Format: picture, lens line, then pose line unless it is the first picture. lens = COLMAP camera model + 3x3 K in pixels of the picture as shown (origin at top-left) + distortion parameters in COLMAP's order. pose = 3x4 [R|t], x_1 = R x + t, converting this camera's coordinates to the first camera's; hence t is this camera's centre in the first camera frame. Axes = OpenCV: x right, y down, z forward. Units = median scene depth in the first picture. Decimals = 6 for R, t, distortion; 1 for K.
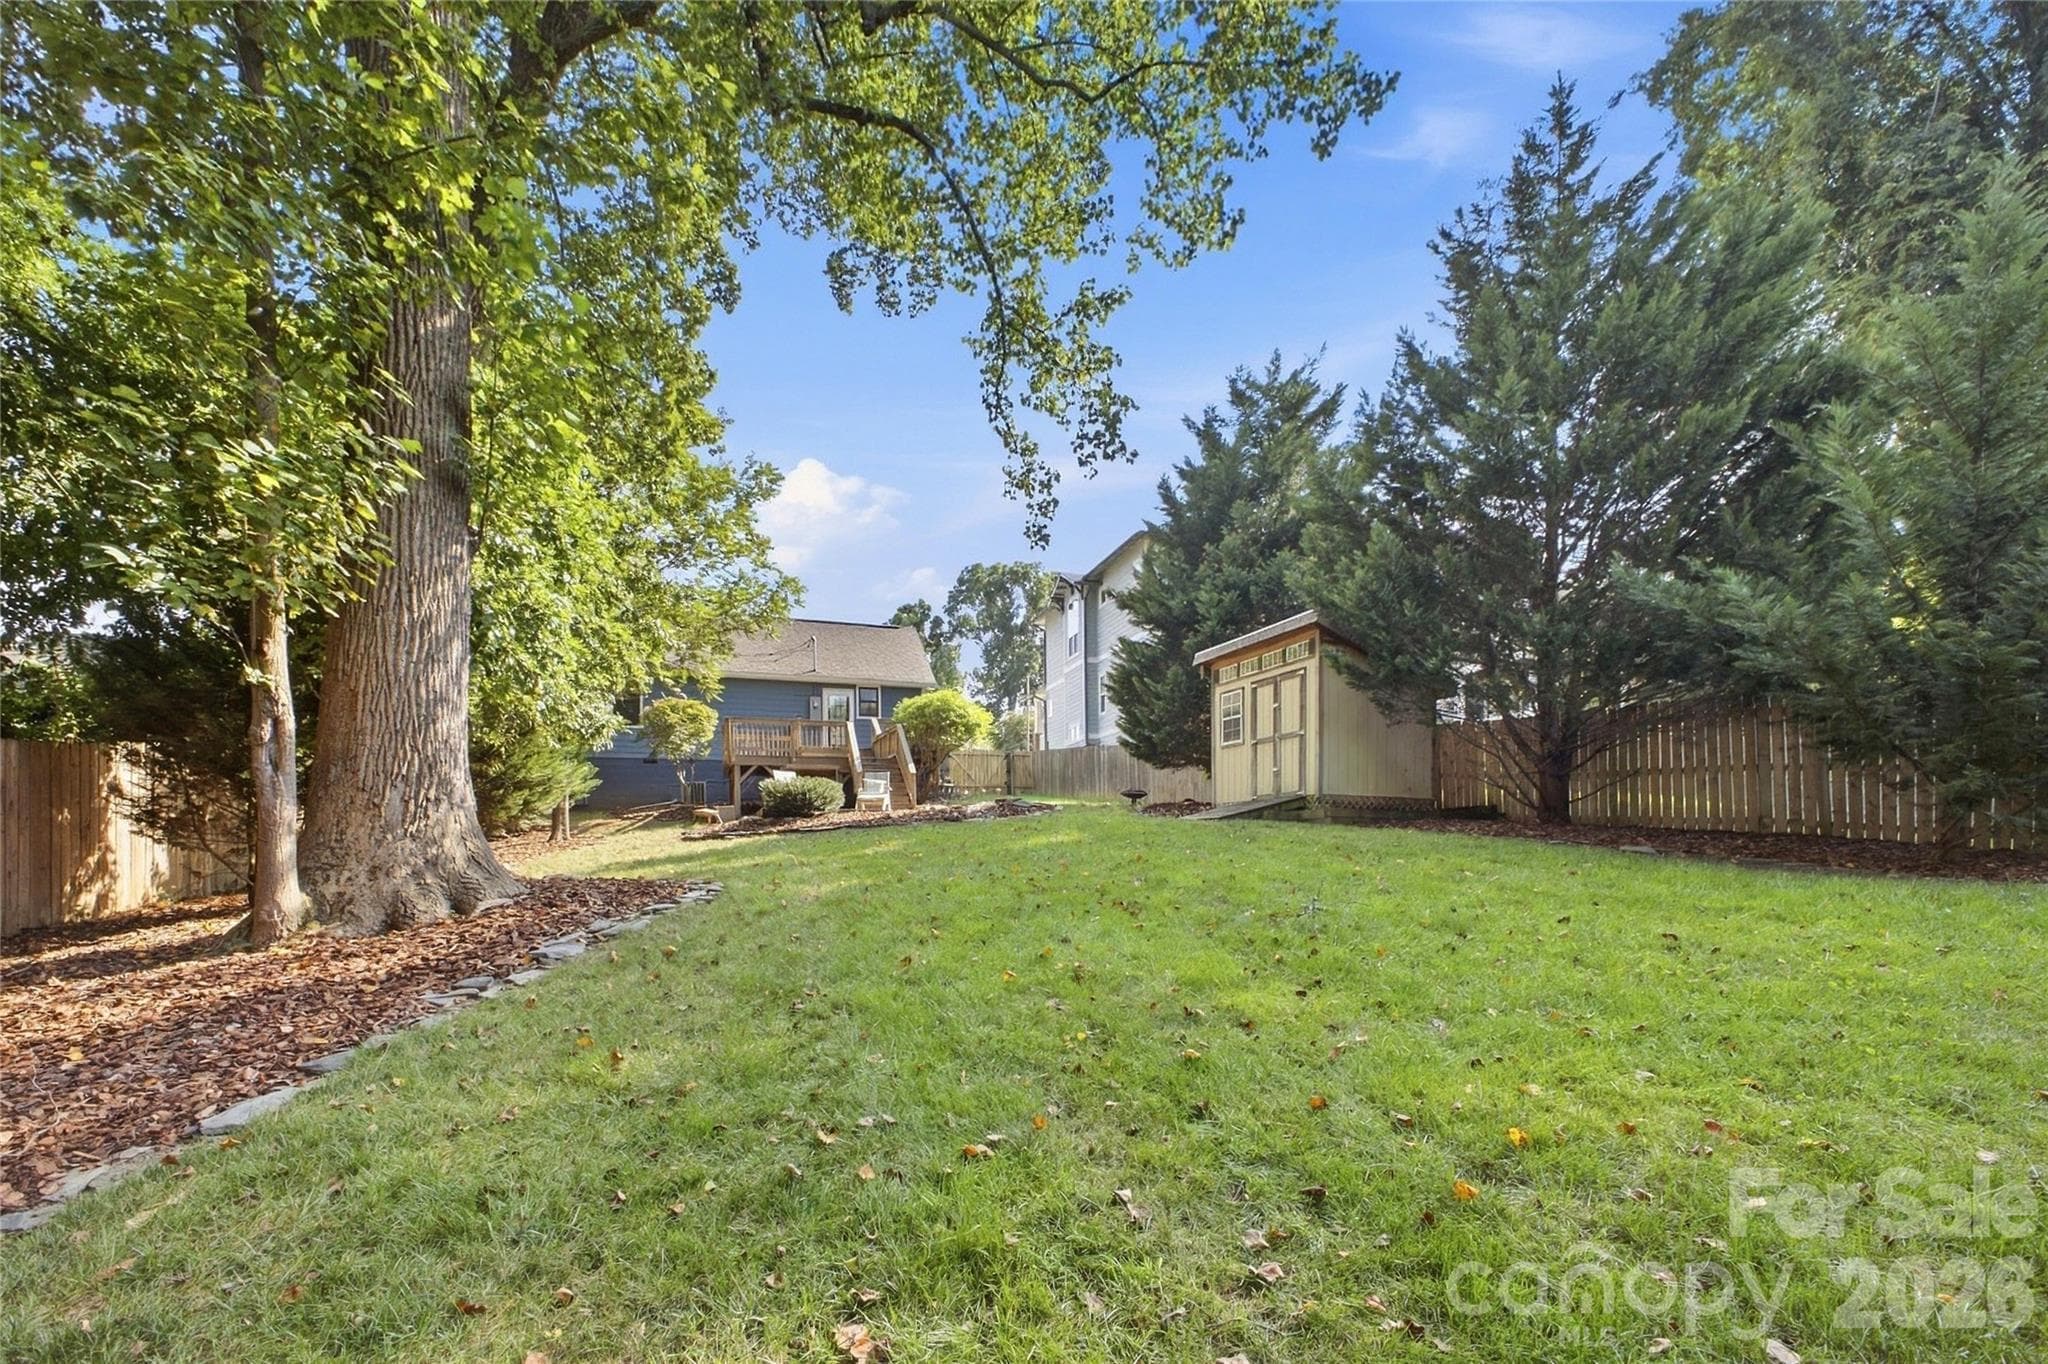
lens RADIAL K [[815.2, 0, 984.8], [0, 815.2, 691.9], [0, 0, 1]] dist [-0.002114, -0.000242]
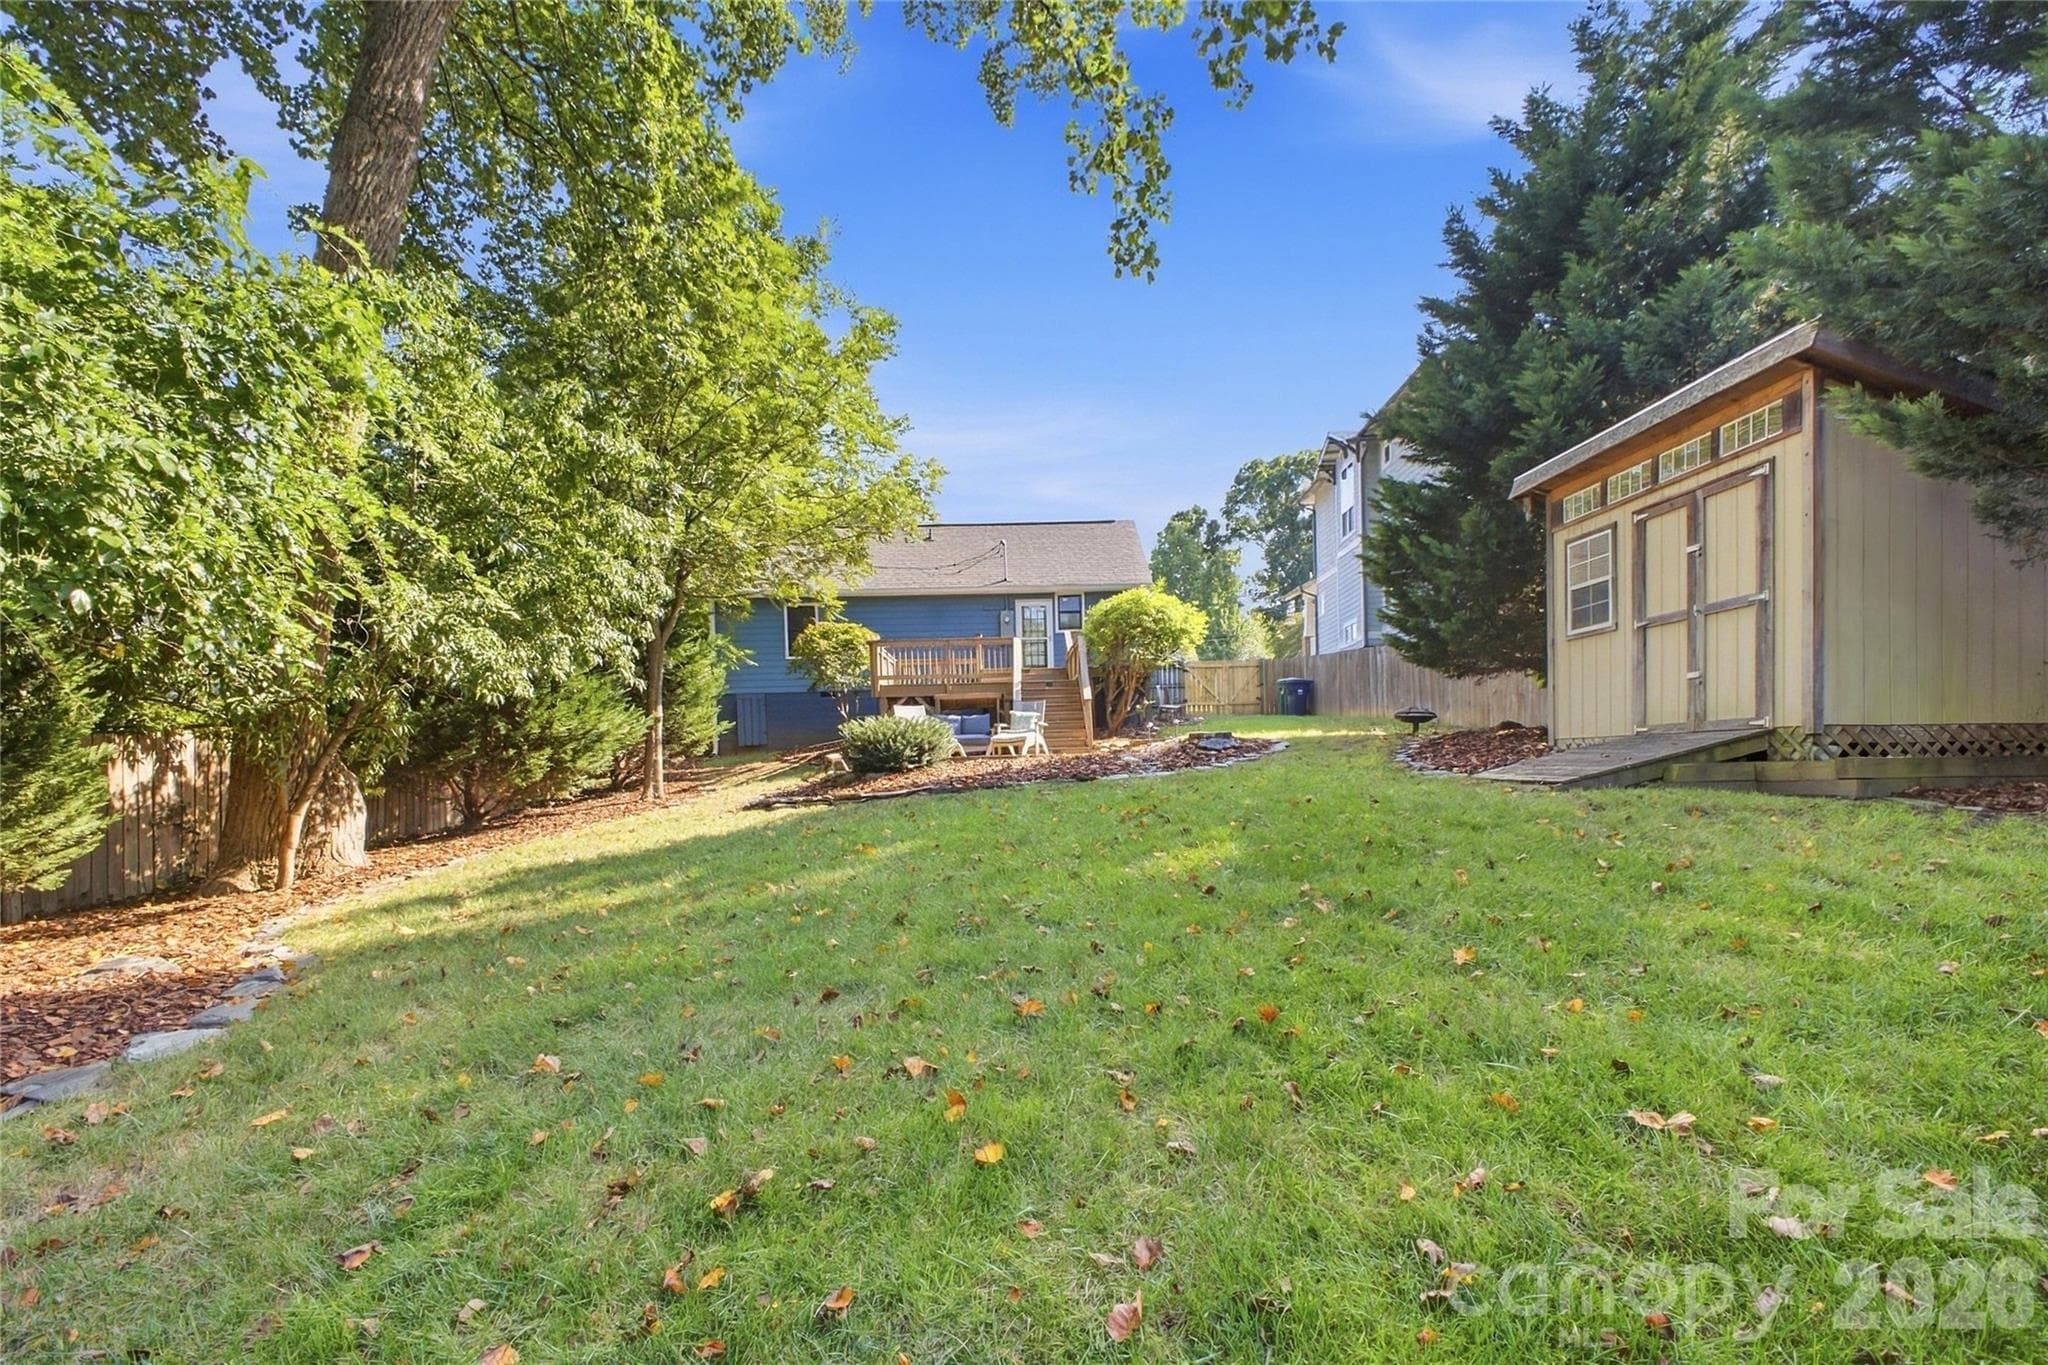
lens RADIAL K [[815.2, 0, 984.8], [0, 815.2, 692.4], [0, 0, 1]] dist [-0.002114, -0.000242]
pose [[0.940844, -0.044522, -0.335902, 0.080705], [0.078922, 0.992859, 0.089457, 0.019138], [0.329521, -0.110675, 0.937639, 0.276301]]
